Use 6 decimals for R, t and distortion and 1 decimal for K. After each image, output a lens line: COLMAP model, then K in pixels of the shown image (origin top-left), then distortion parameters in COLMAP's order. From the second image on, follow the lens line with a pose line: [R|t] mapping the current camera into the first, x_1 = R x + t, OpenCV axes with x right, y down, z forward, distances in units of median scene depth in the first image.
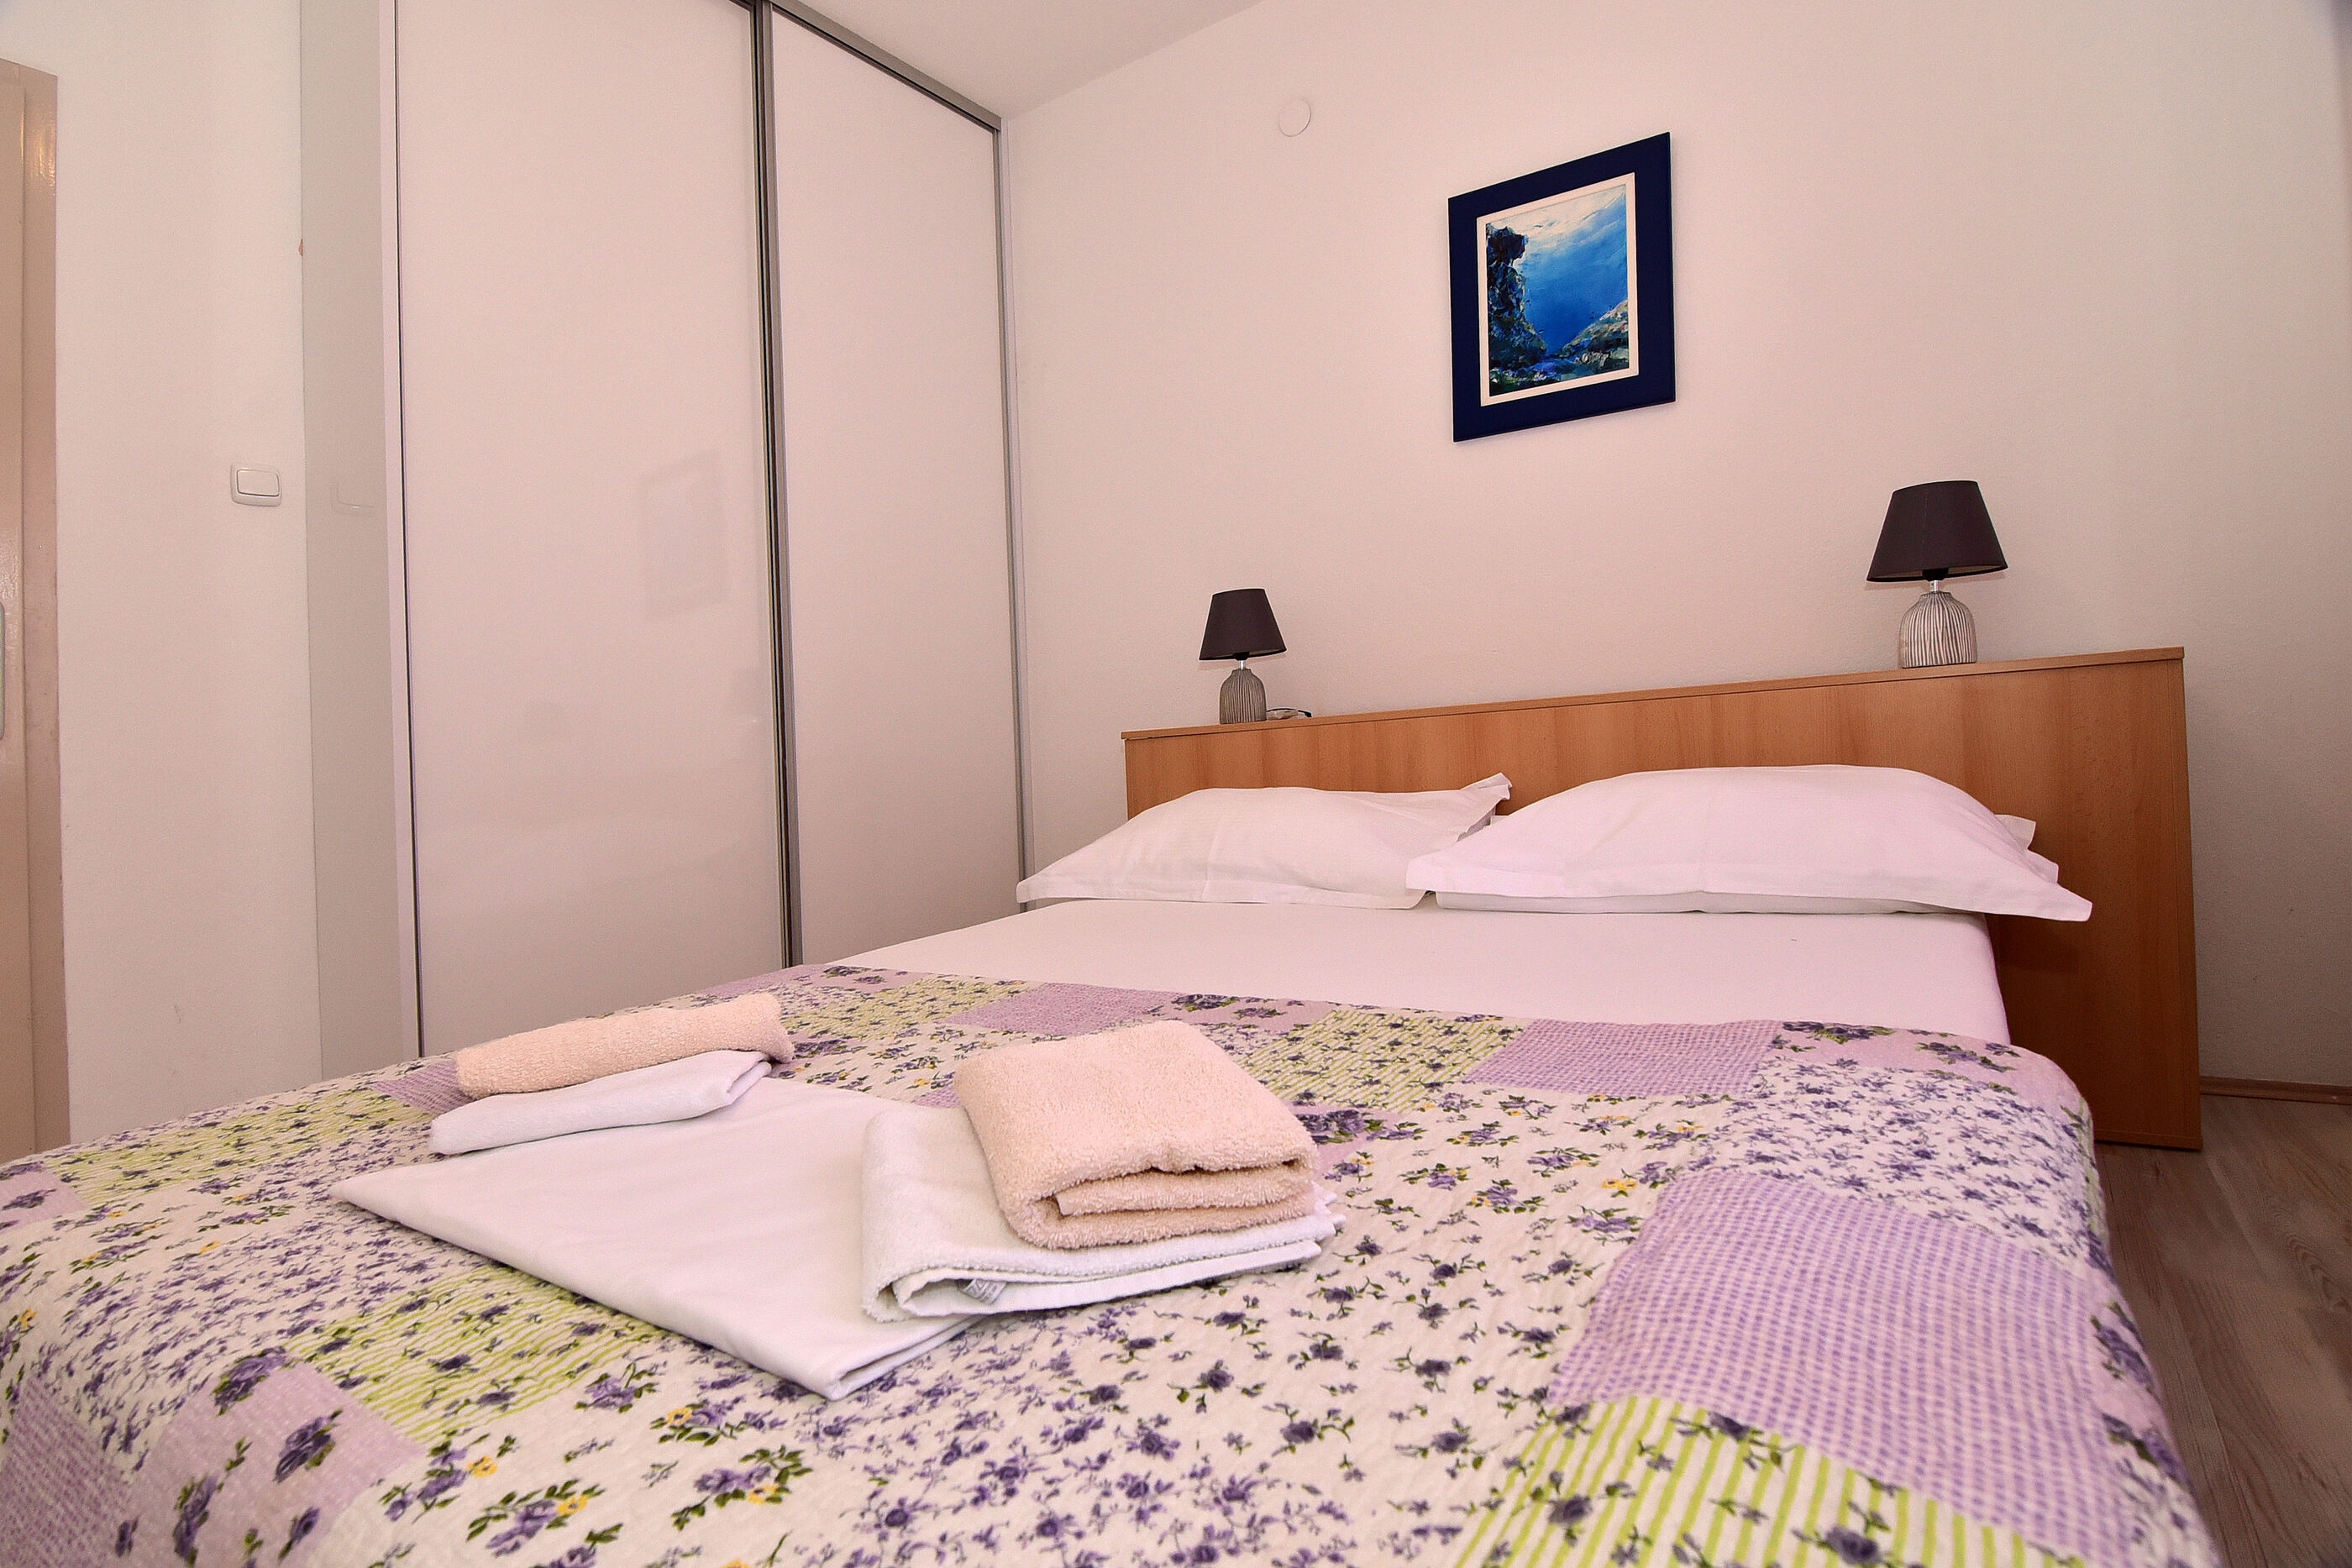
lens RADIAL K [[1217.5, 0, 1133.4], [0, 1217.5, 502.7], [0, 0, 1]] dist [-0.002288, -0.012478]
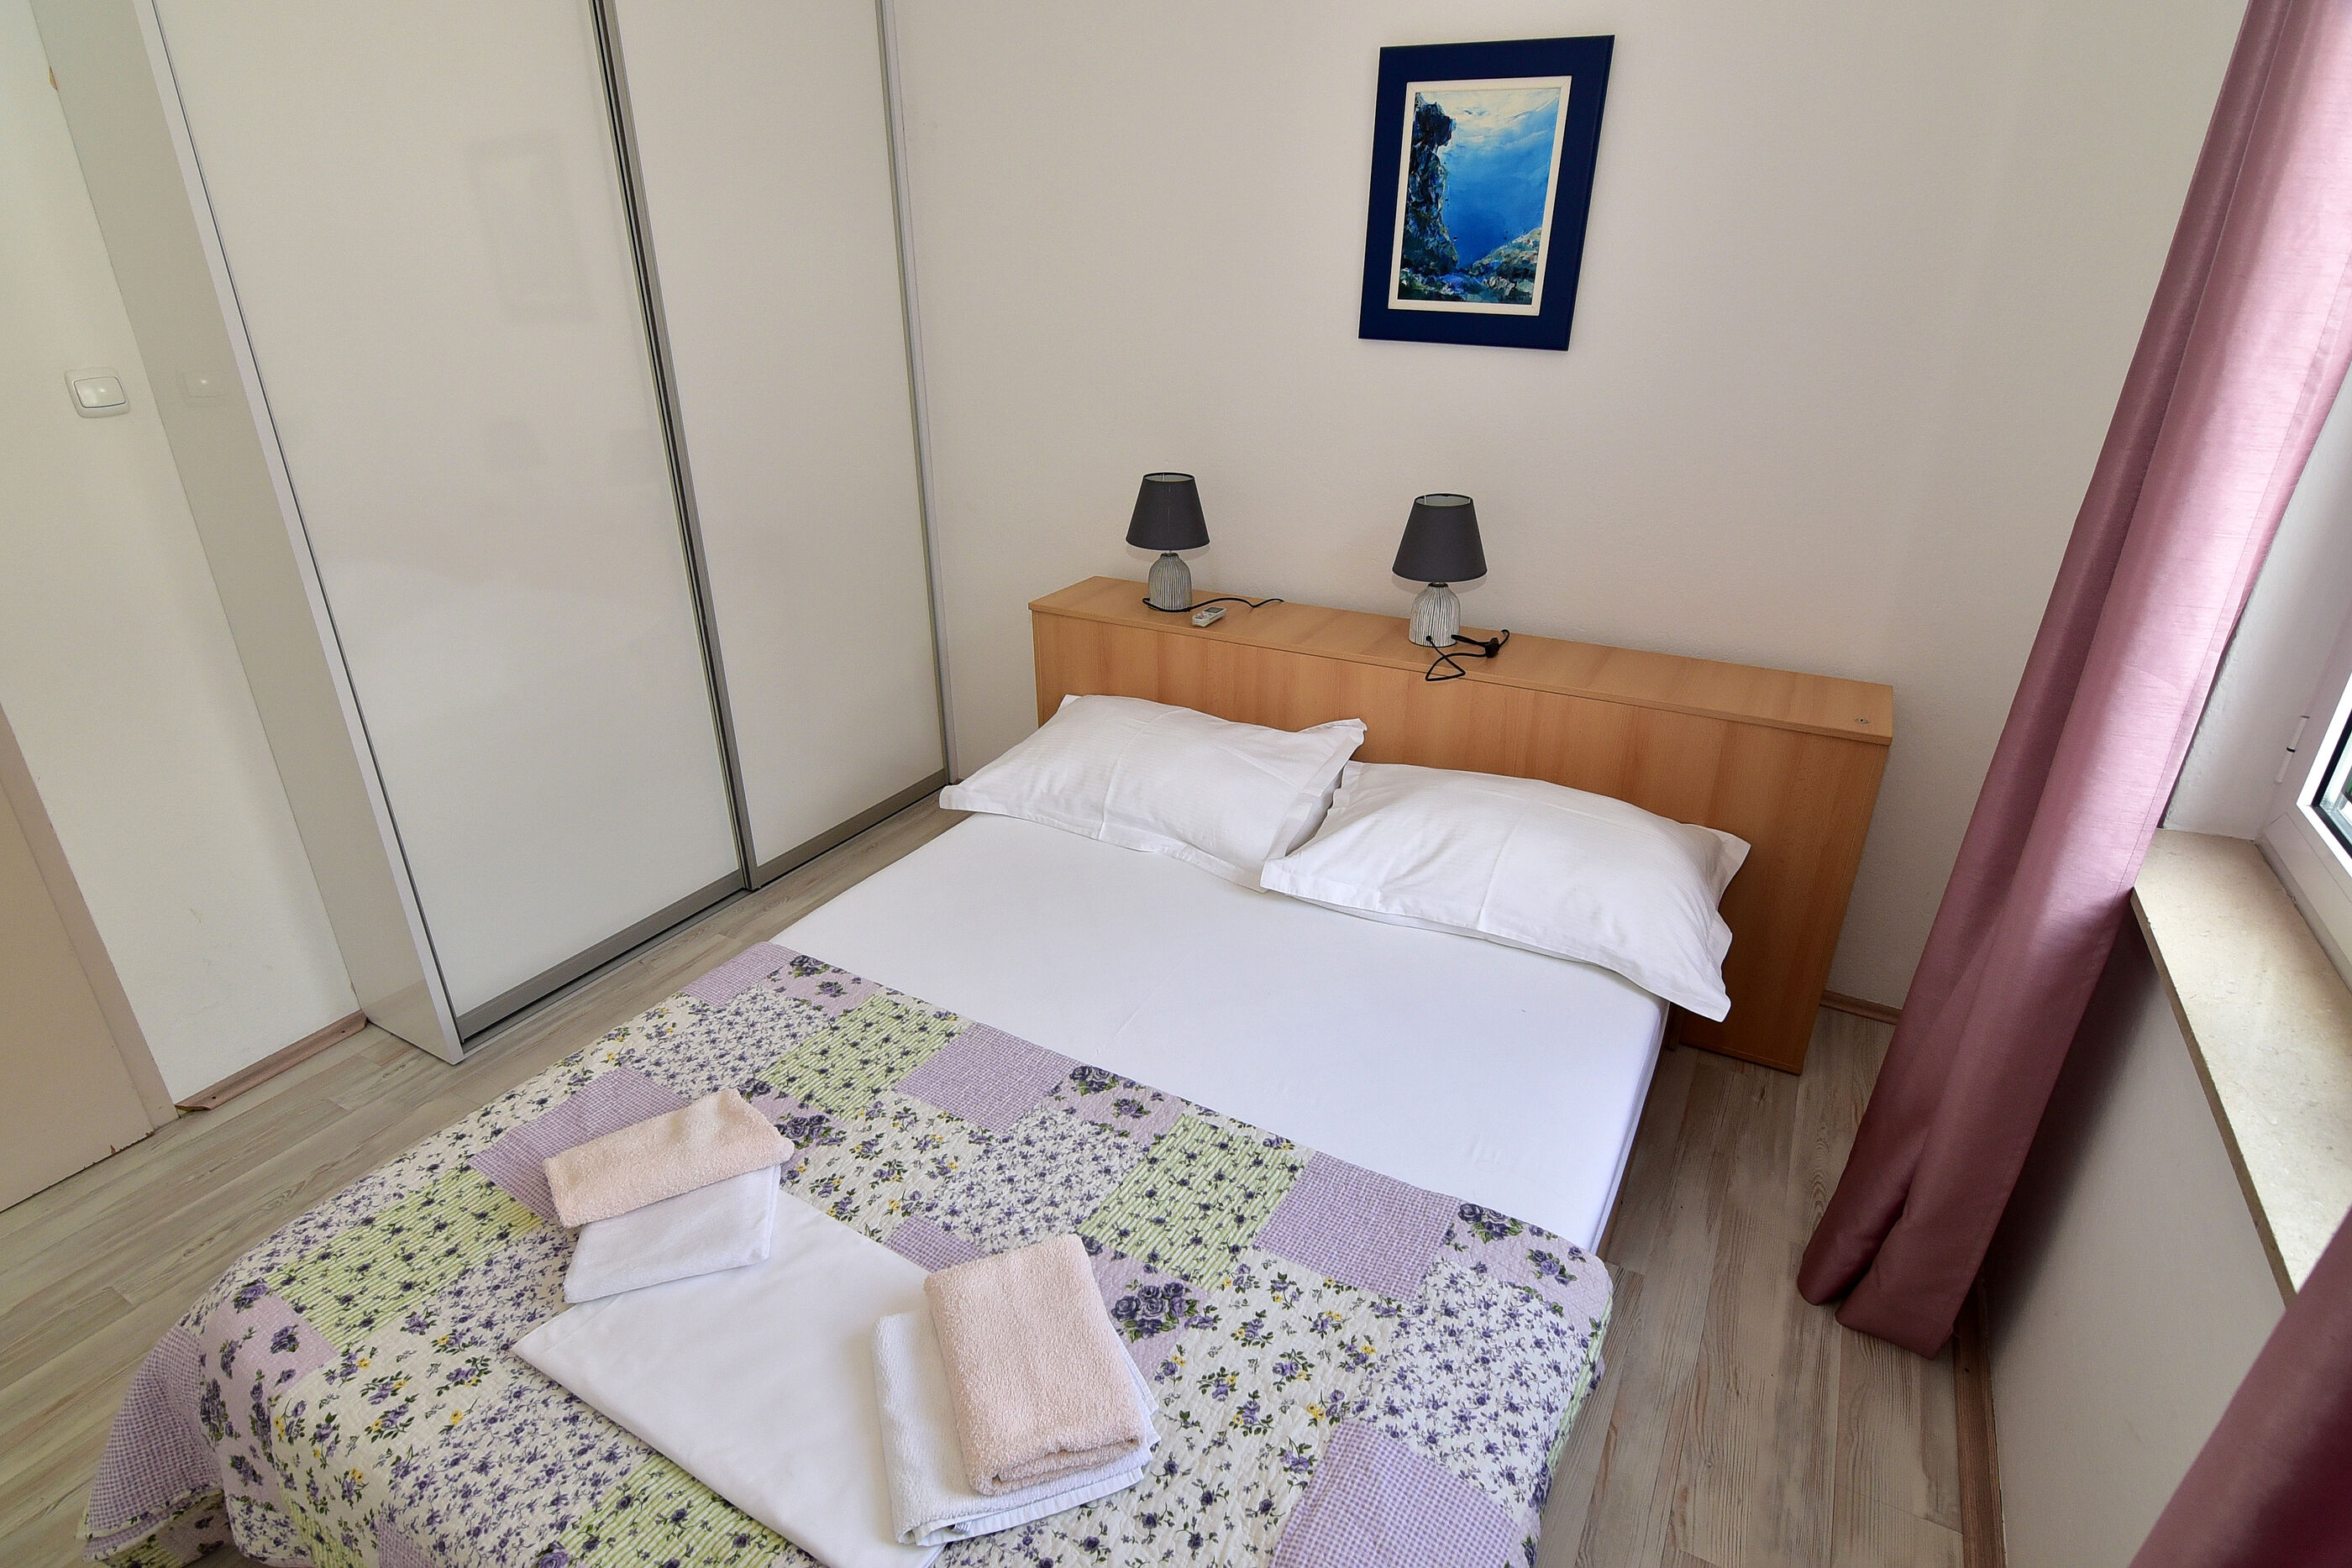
lens RADIAL K [[1314.9, 0, 1170.0], [0, 1314.9, 600.1], [0, 0, 1]] dist [-0.001795, -0.019990]
pose [[0.995504, -0.012707, 0.093864, 0.013595], [-0.028549, 0.904626, 0.425250, -0.765231], [-0.090315, -0.426018, 0.900196, -0.116874]]
